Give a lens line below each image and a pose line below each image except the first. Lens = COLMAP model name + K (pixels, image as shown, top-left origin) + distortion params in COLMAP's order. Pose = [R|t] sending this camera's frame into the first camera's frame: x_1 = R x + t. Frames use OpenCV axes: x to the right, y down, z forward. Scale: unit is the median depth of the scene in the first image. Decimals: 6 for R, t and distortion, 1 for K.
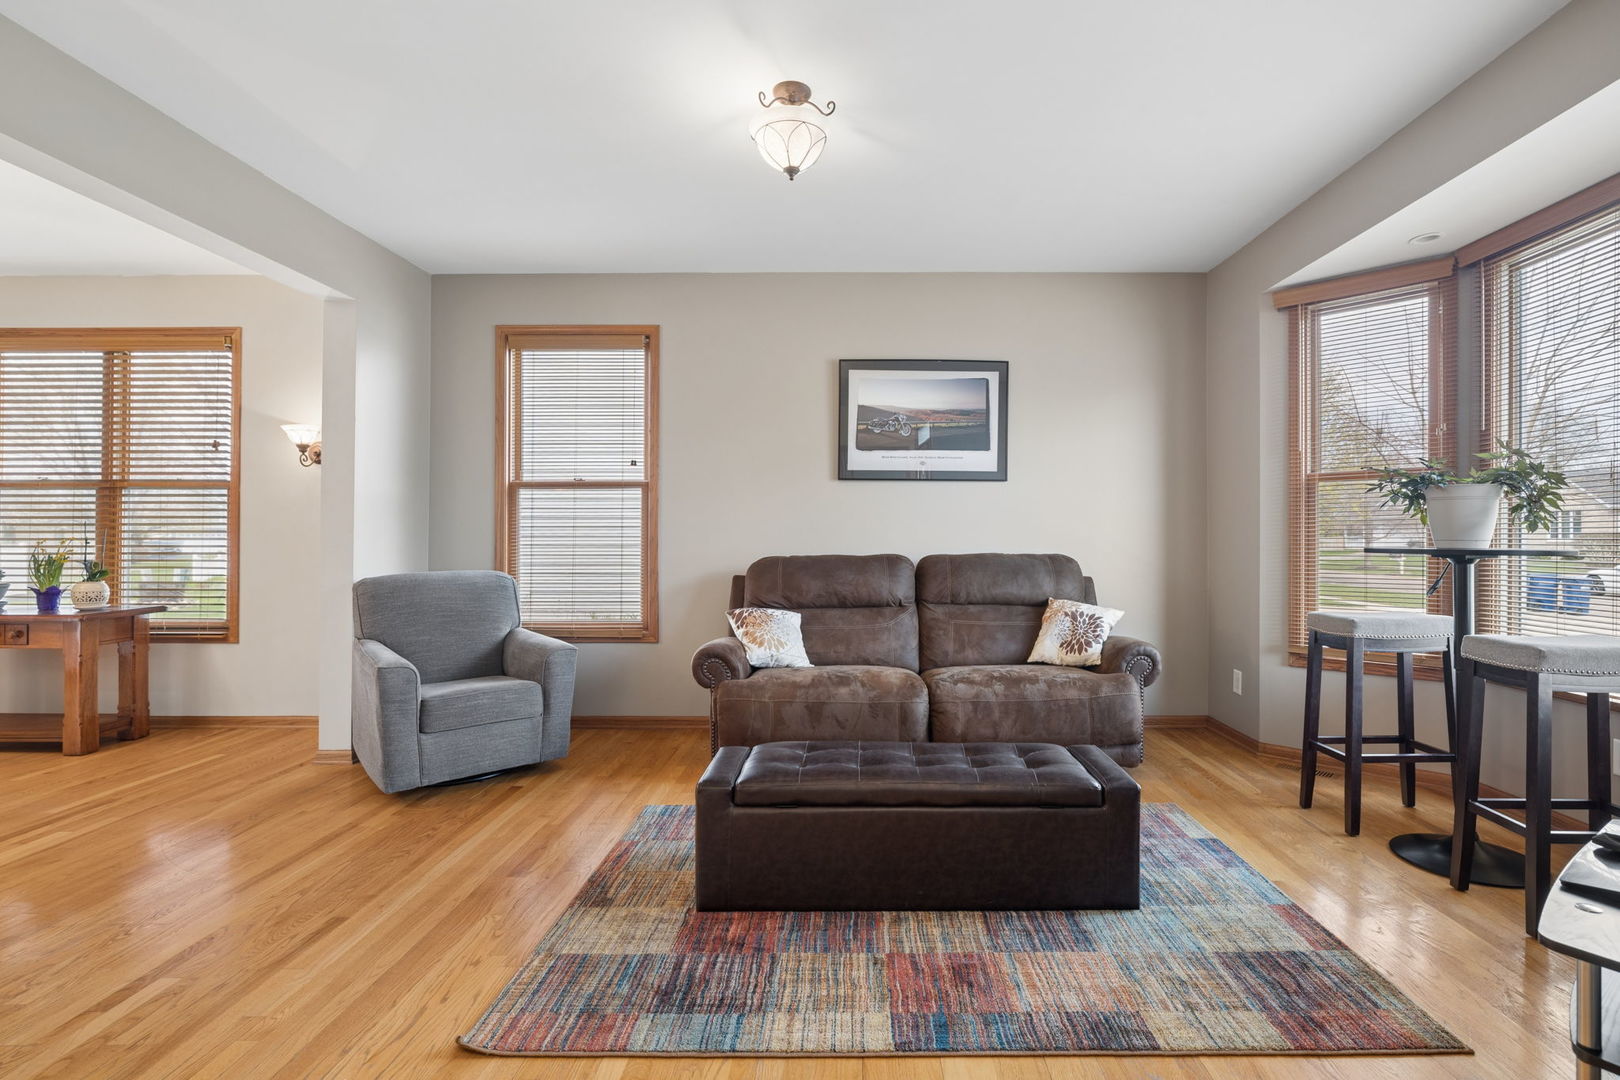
lens RADIAL K [[814.0, 0, 808.9], [0, 814.0, 535.0], [0, 0, 1]] dist [0.003541, -0.000616]
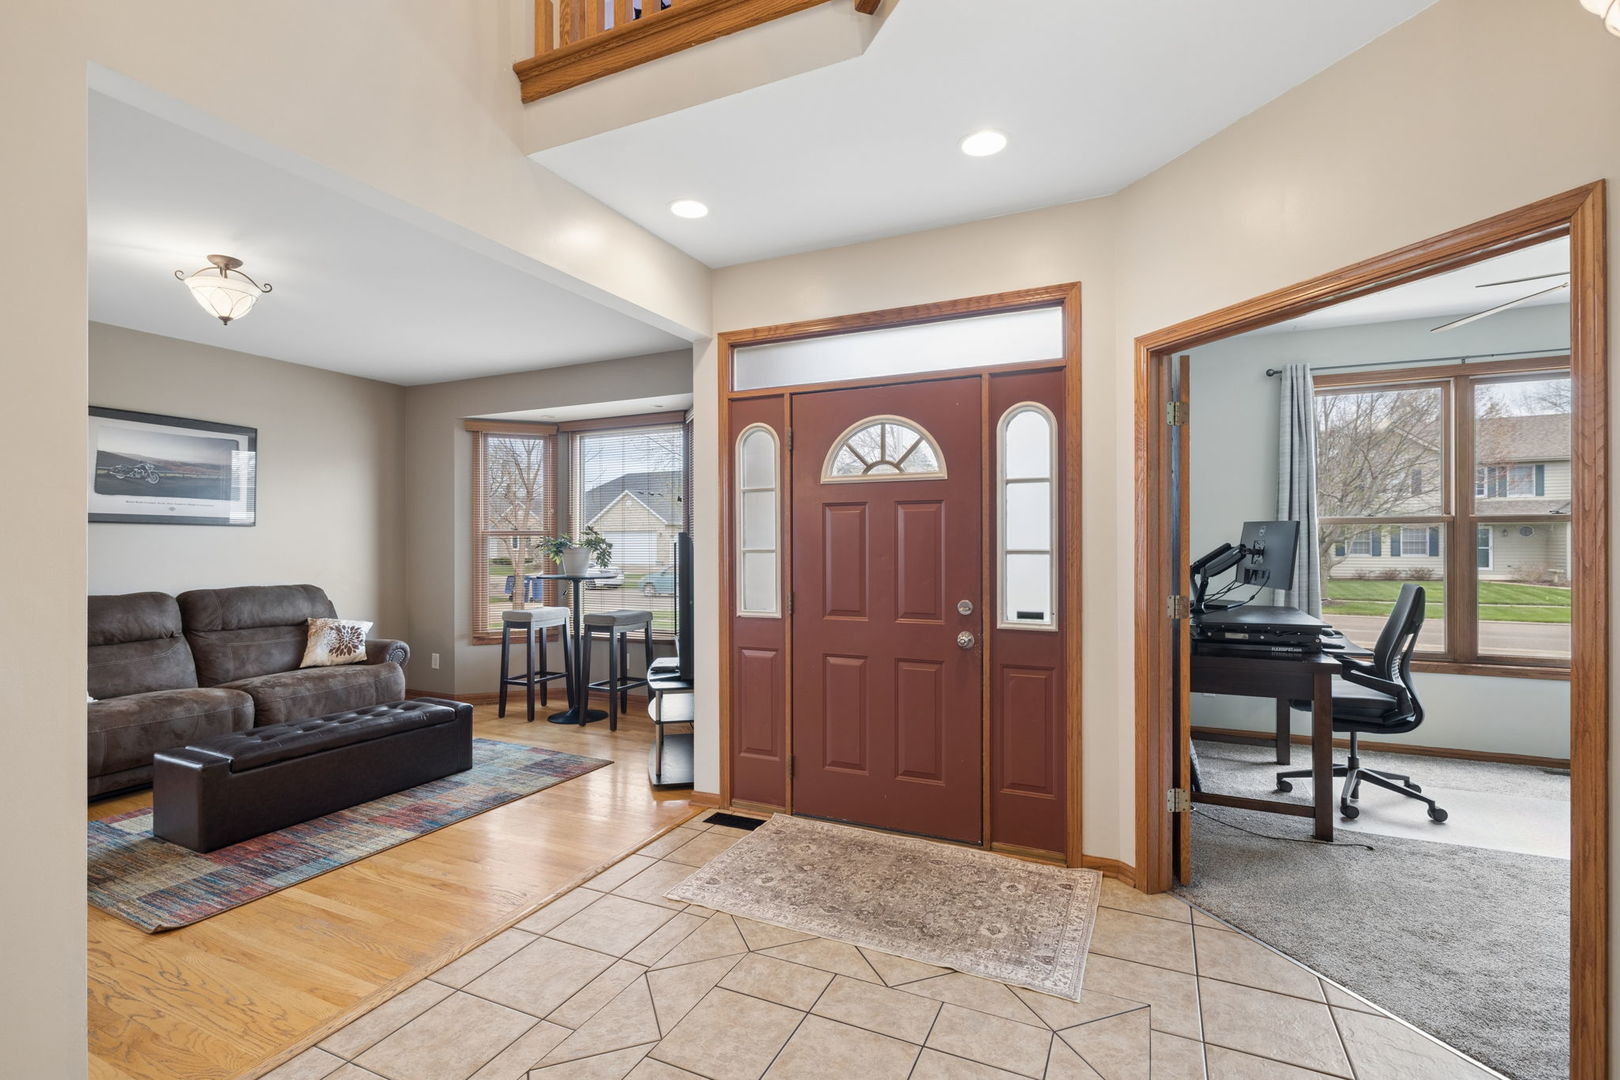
lens RADIAL K [[739.4, 0, 812.5], [0, 739.4, 543.5], [0, 0, 1]] dist [0.001840, 0.000323]
pose [[0.449695, -0.001076, 0.893181, -0.486001], [0.009912, 0.999944, -0.003786, -0.036434], [-0.893127, 0.010556, 0.449681, -0.315639]]
